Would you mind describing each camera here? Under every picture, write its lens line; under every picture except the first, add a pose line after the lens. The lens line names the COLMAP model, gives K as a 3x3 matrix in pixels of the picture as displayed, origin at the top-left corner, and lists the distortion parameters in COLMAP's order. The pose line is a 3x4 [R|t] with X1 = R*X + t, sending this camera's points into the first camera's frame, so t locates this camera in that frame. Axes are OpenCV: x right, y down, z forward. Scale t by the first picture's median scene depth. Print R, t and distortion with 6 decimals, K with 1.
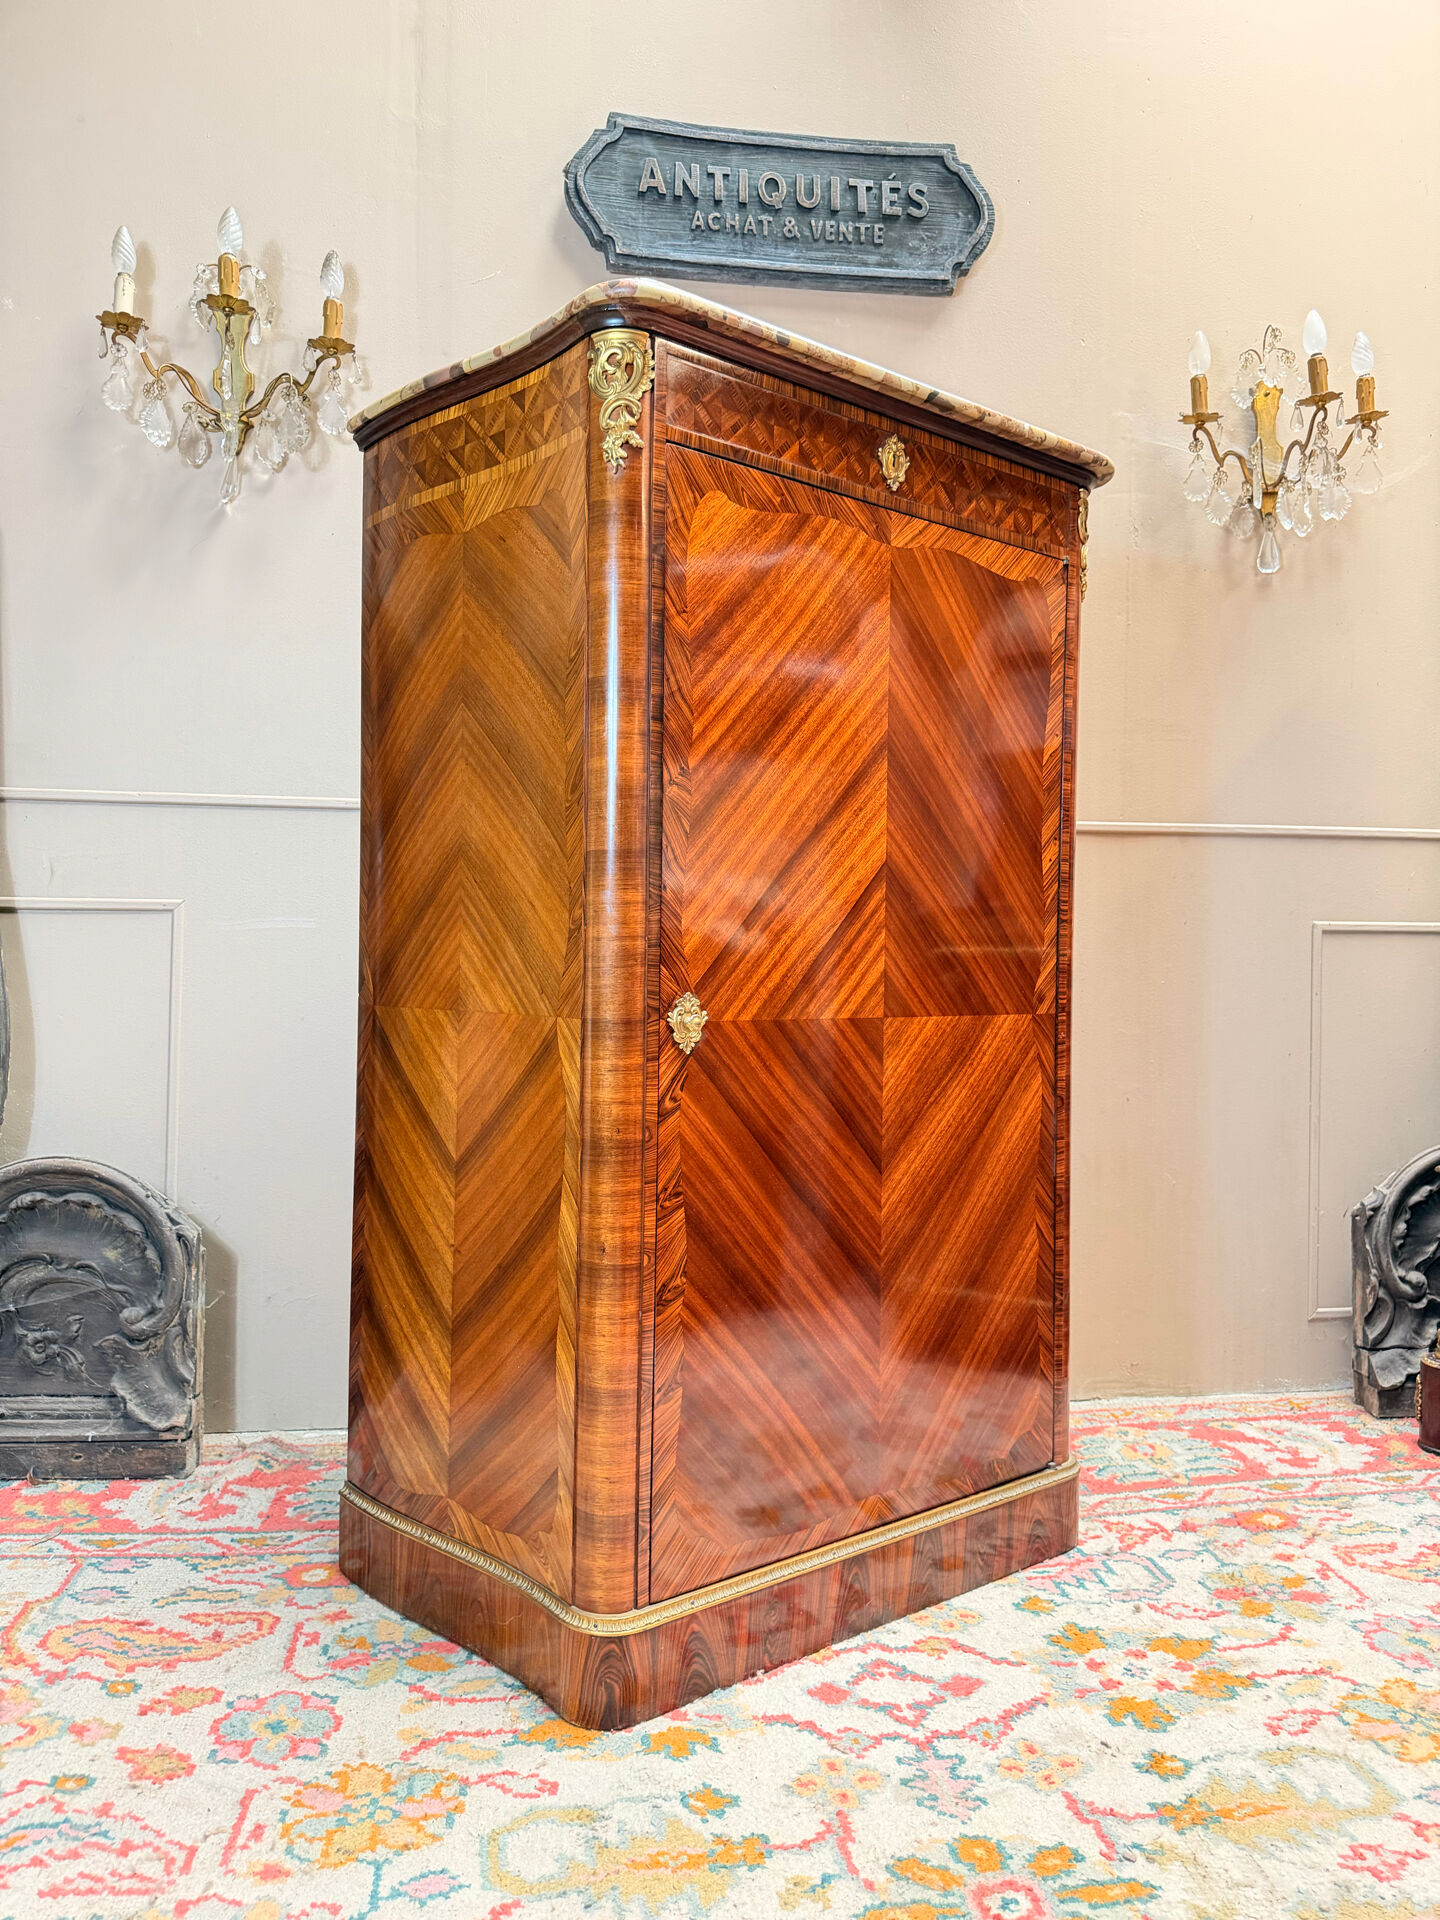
lens RADIAL K [[1378.0, 0, 729.1], [0, 1378.0, 960.0], [0, 0, 1]] dist [-0.008000, -0.002785]
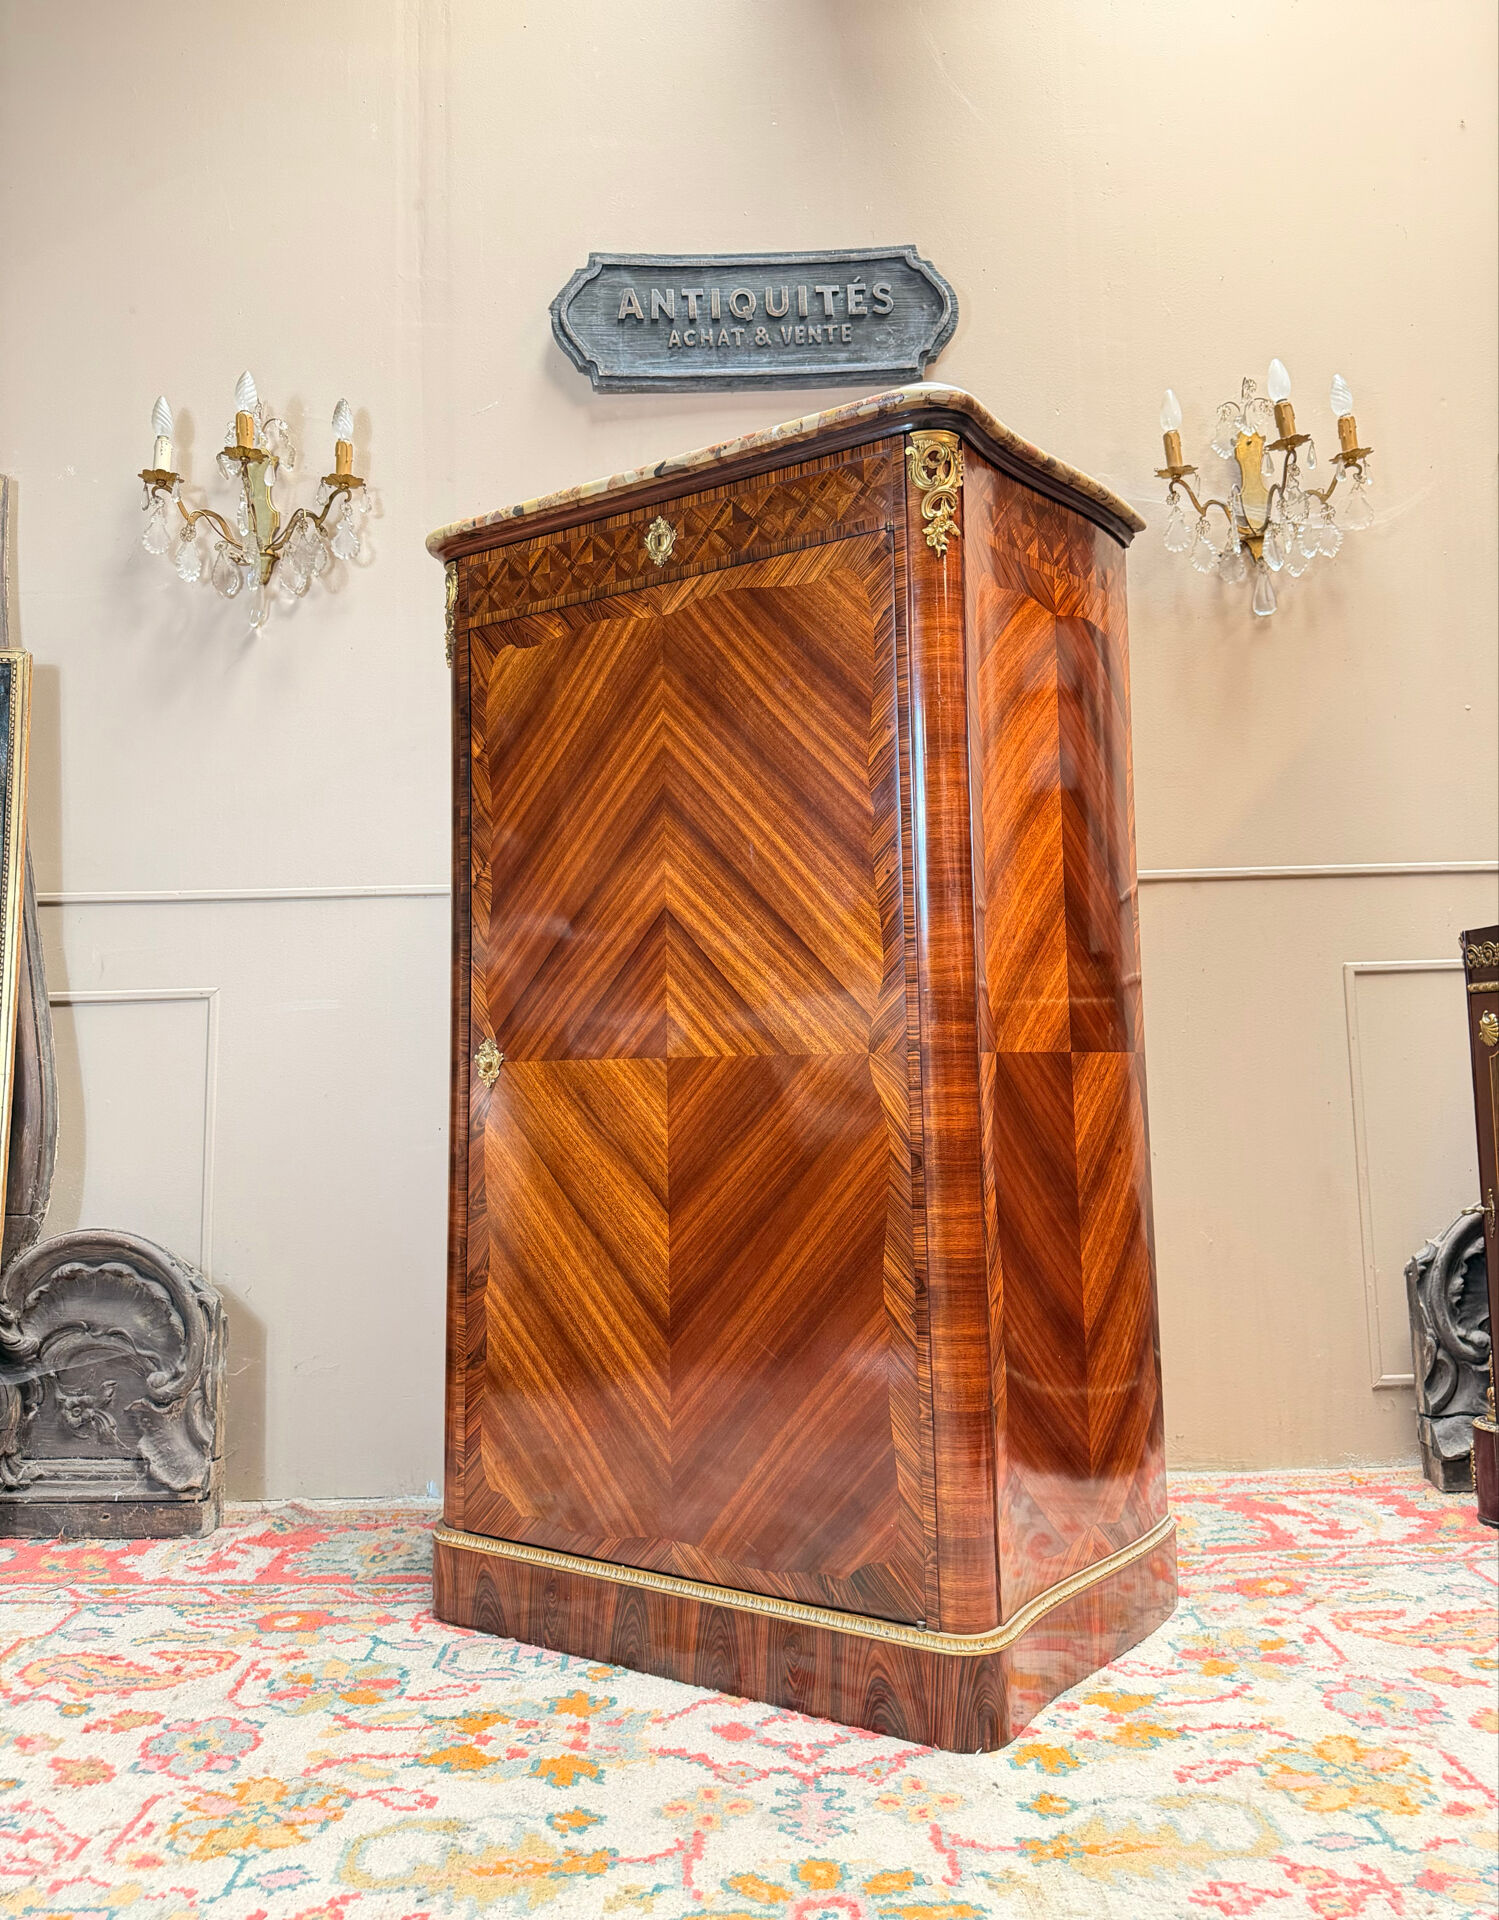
lens RADIAL K [[1433.8, 0, 748.0], [0, 1433.8, 919.5], [0, 0, 1]] dist [-0.002065, -0.008060]
pose [[0.990044, -0.051133, -0.131143, 0.173488], [0.037069, 0.993511, -0.107526, 0.041153], [0.135790, 0.101594, 0.985515, -0.058792]]
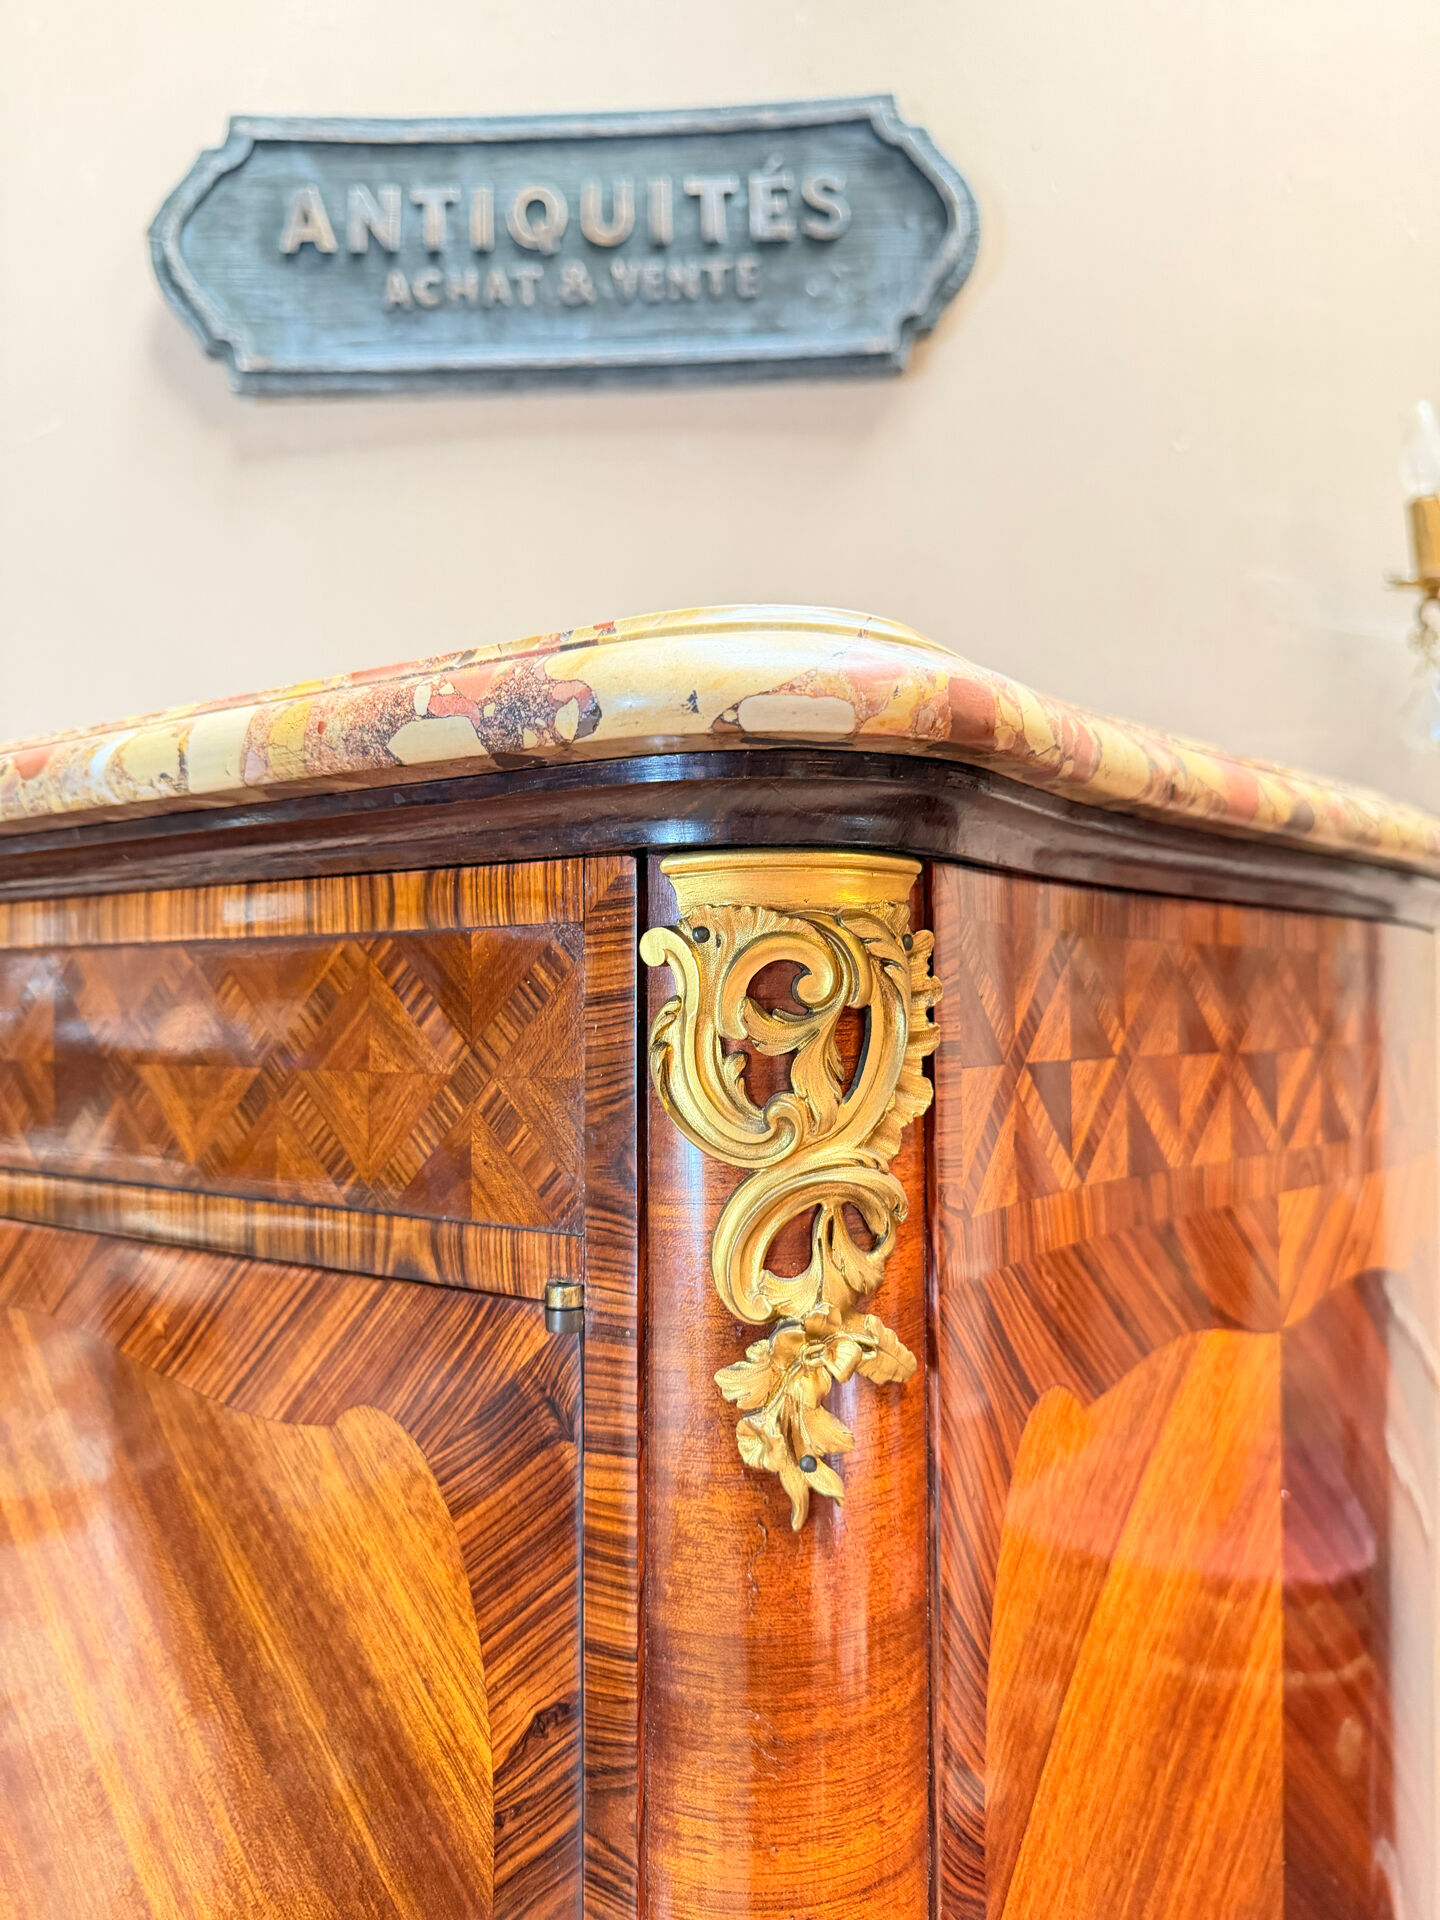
lens RADIAL K [[1415.8, 0, 720.0], [0, 1415.8, 960.0], [0, 0, 1]] dist [-0.027478, -0.005097]
pose [[0.985256, -0.025922, -0.169113, 0.201793], [0.019365, 0.999000, -0.040306, -0.280887], [0.169988, 0.036436, 0.984772, 0.545060]]
